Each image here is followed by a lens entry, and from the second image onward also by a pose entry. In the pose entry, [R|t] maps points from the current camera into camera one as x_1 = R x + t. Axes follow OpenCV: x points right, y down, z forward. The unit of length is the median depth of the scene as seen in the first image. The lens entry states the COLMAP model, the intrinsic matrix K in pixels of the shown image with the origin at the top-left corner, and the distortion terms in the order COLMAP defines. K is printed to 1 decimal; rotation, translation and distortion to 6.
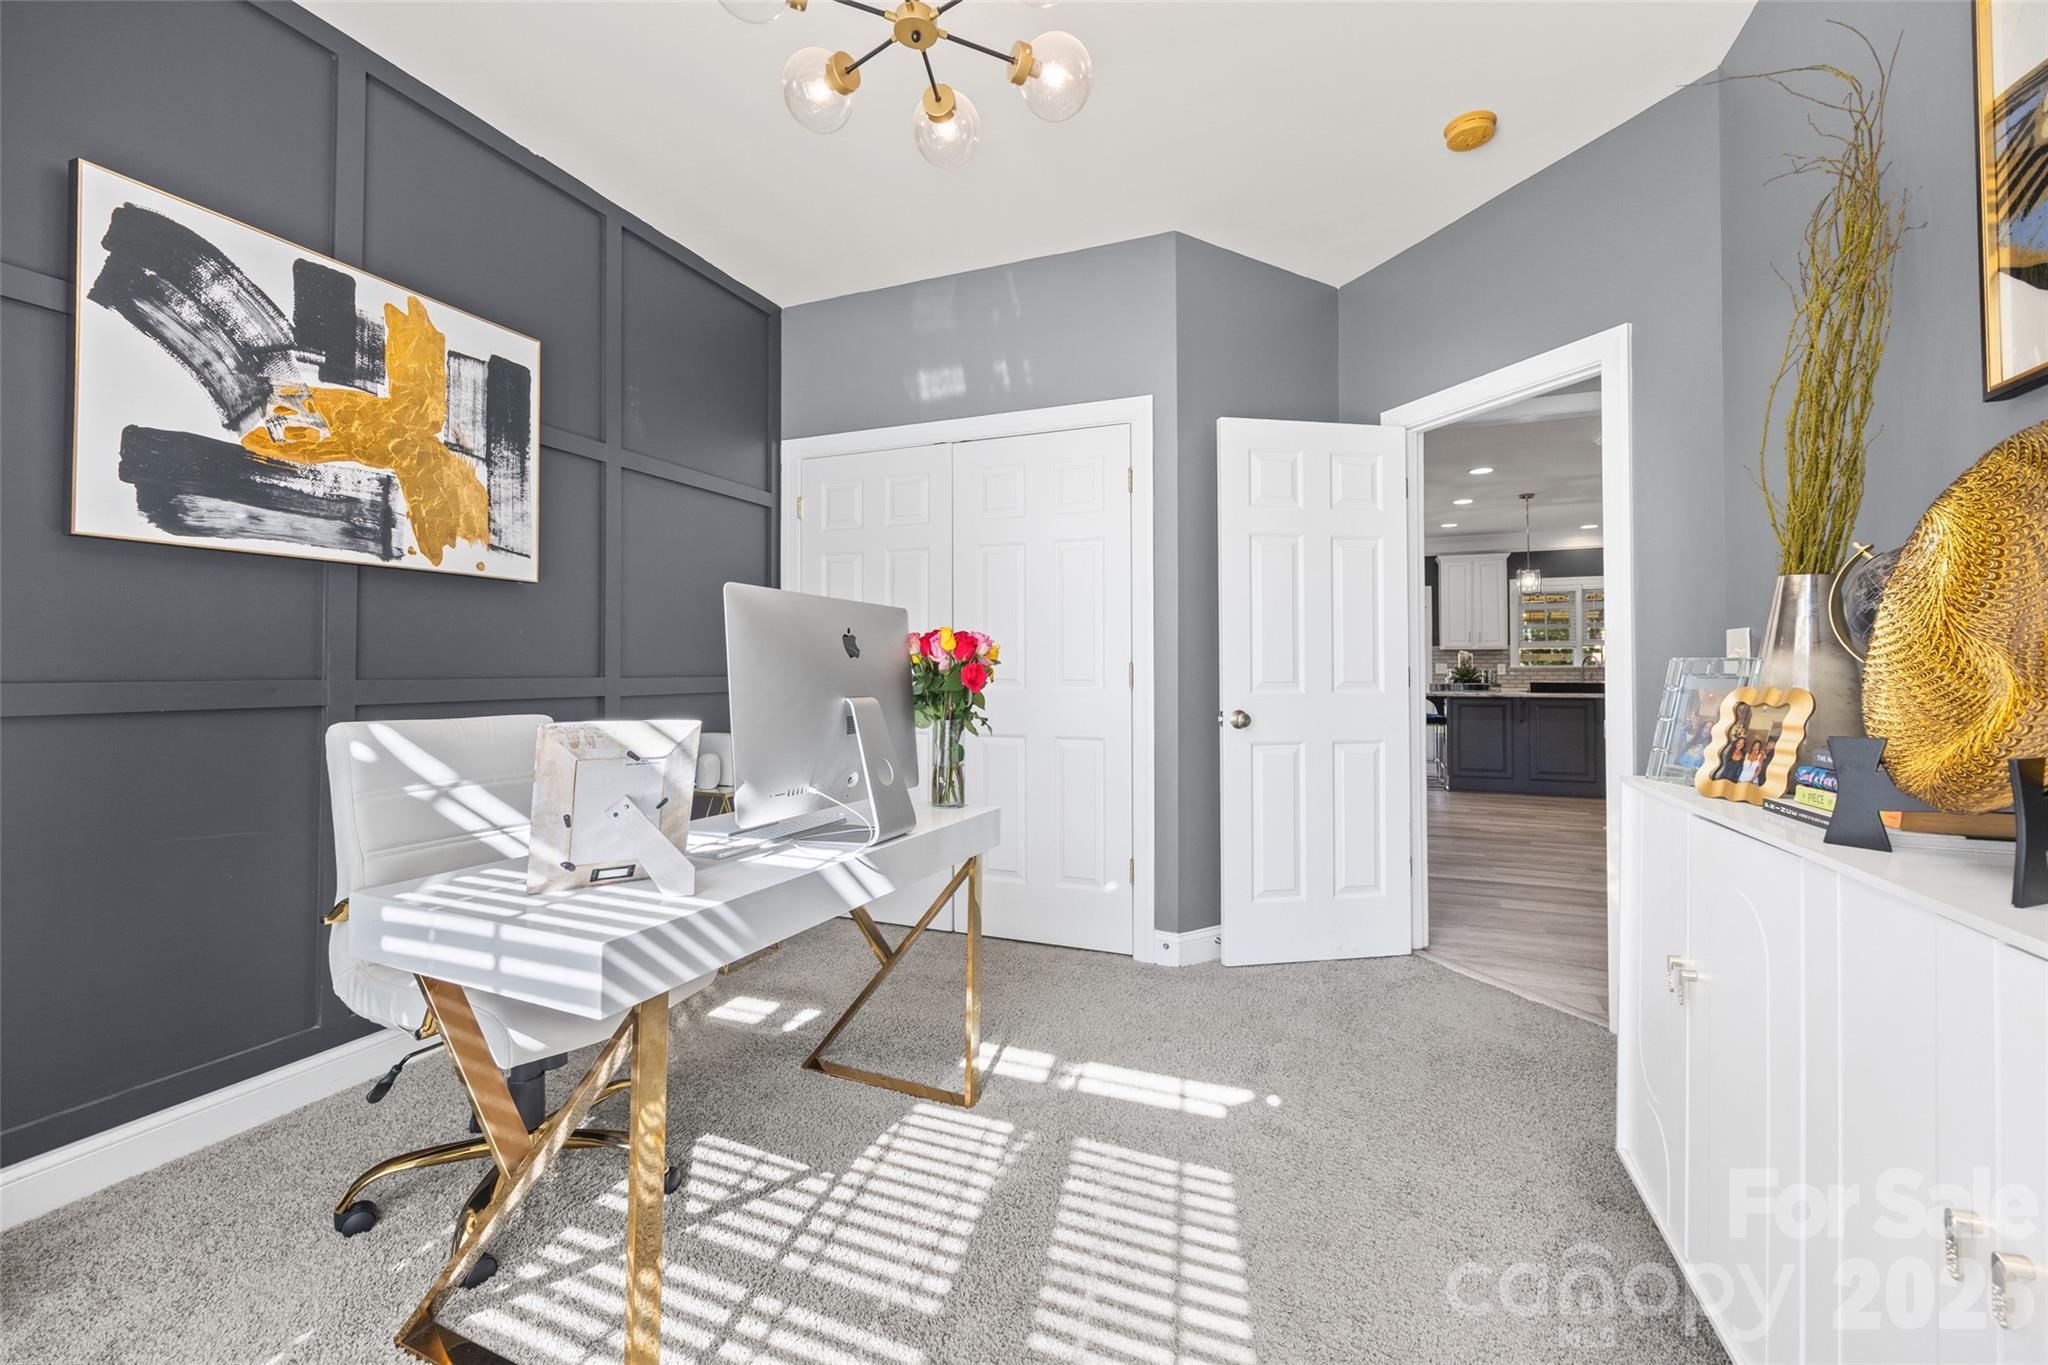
lens RADIAL K [[837.8, 0, 1020.4], [0, 837.8, 663.0], [0, 0, 1]] dist [0.003462, 0.000206]
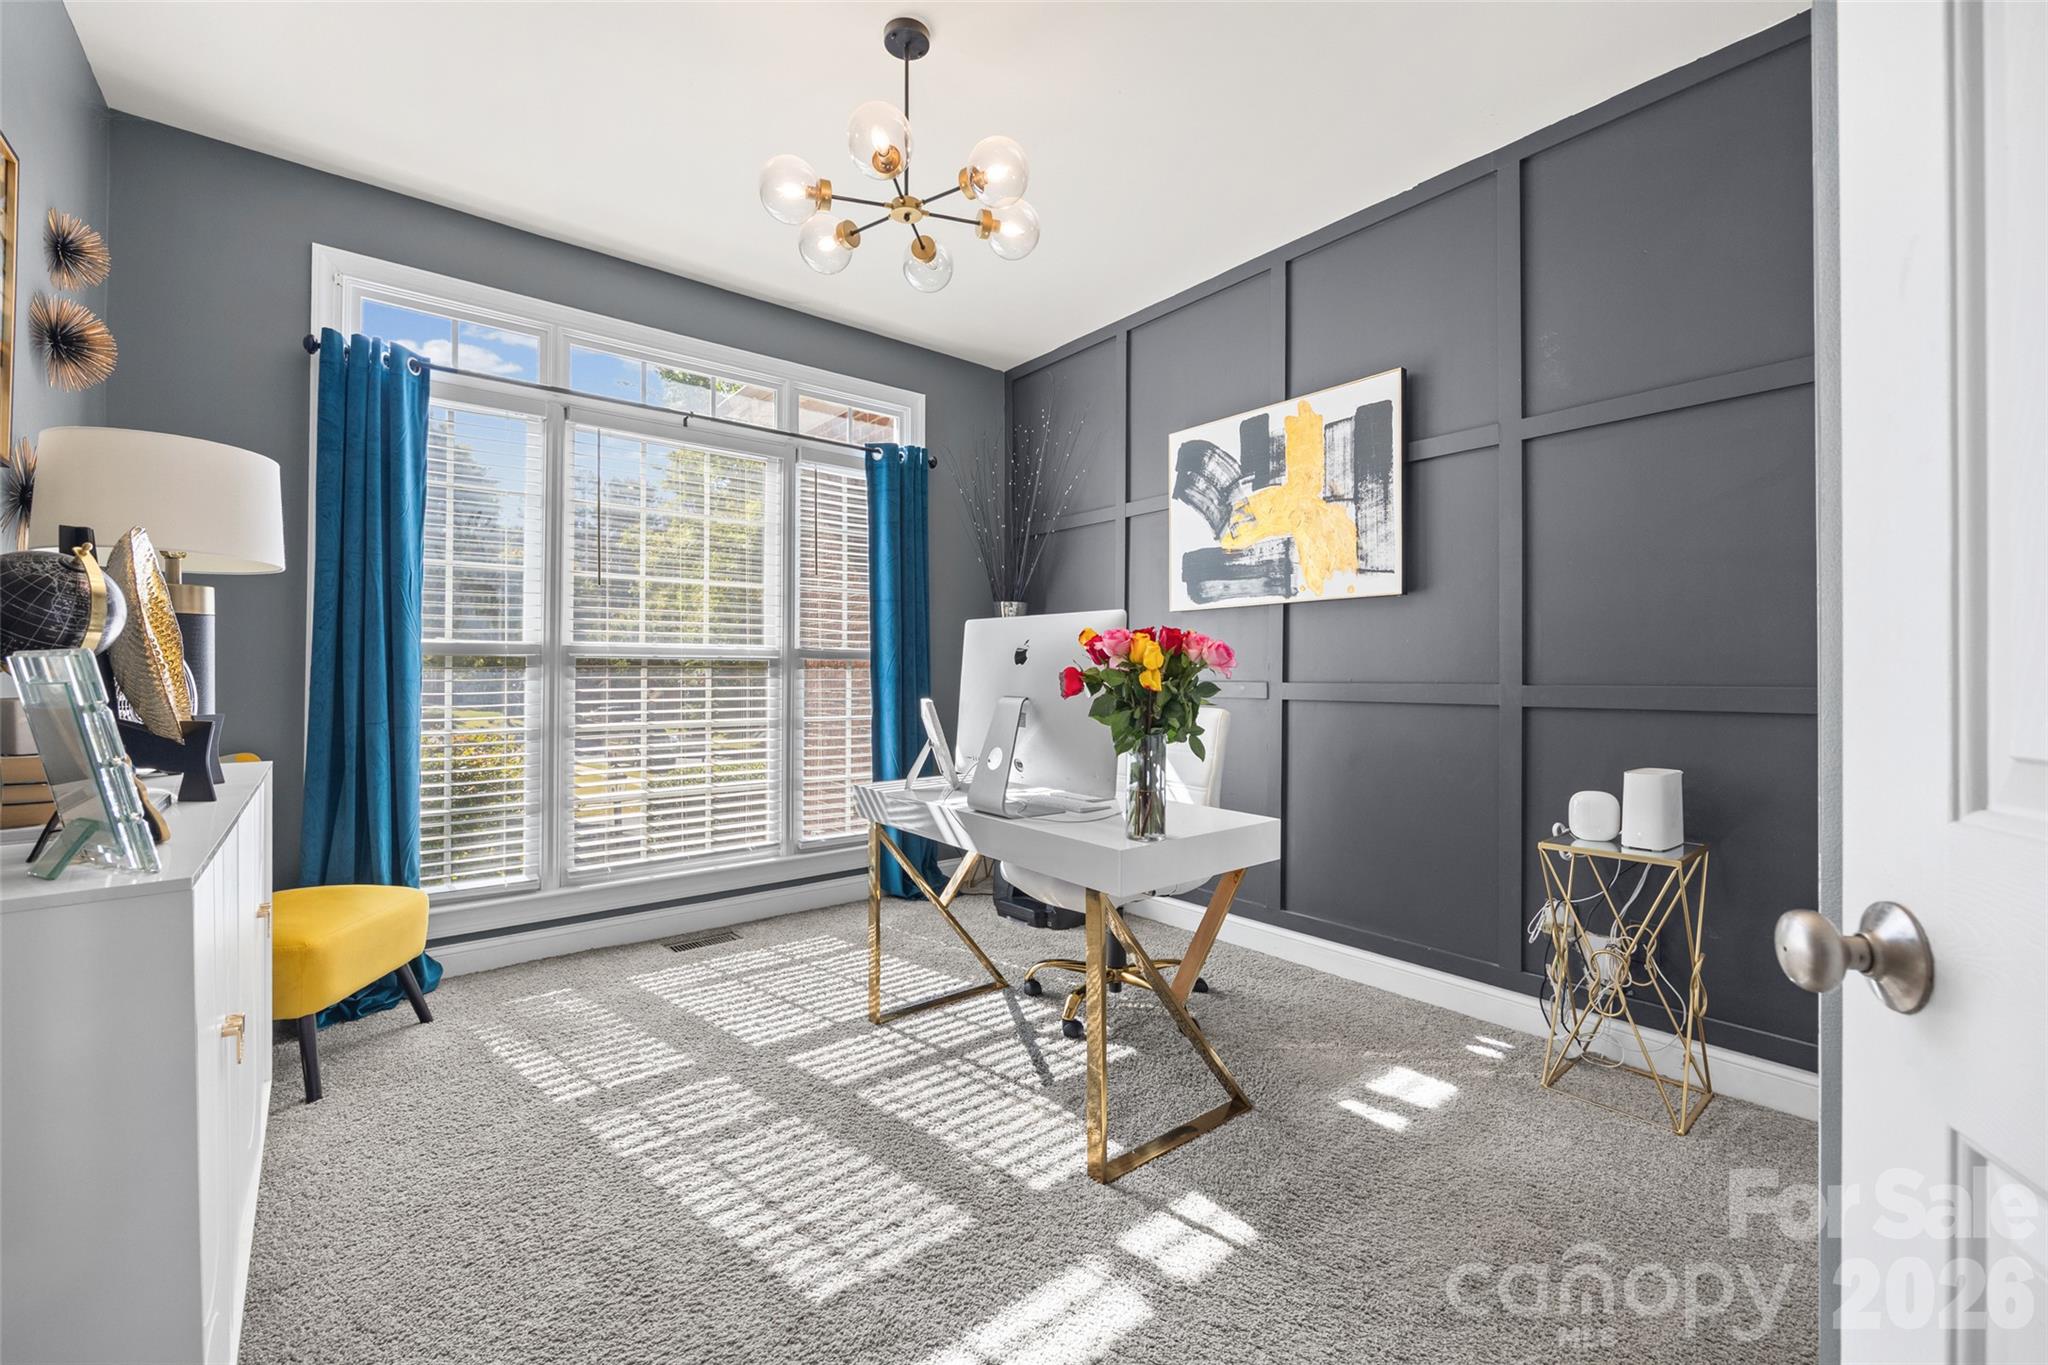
lens RADIAL K [[837.8, 0, 1022.5], [0, 837.8, 679.2], [0, 0, 1]] dist [0.003462, 0.000206]
pose [[-0.474185, 0.004722, -0.880412, 0.794641], [0.005783, 0.999981, 0.002249, 0.009781], [0.880406, -0.004025, -0.474204, 1.442428]]
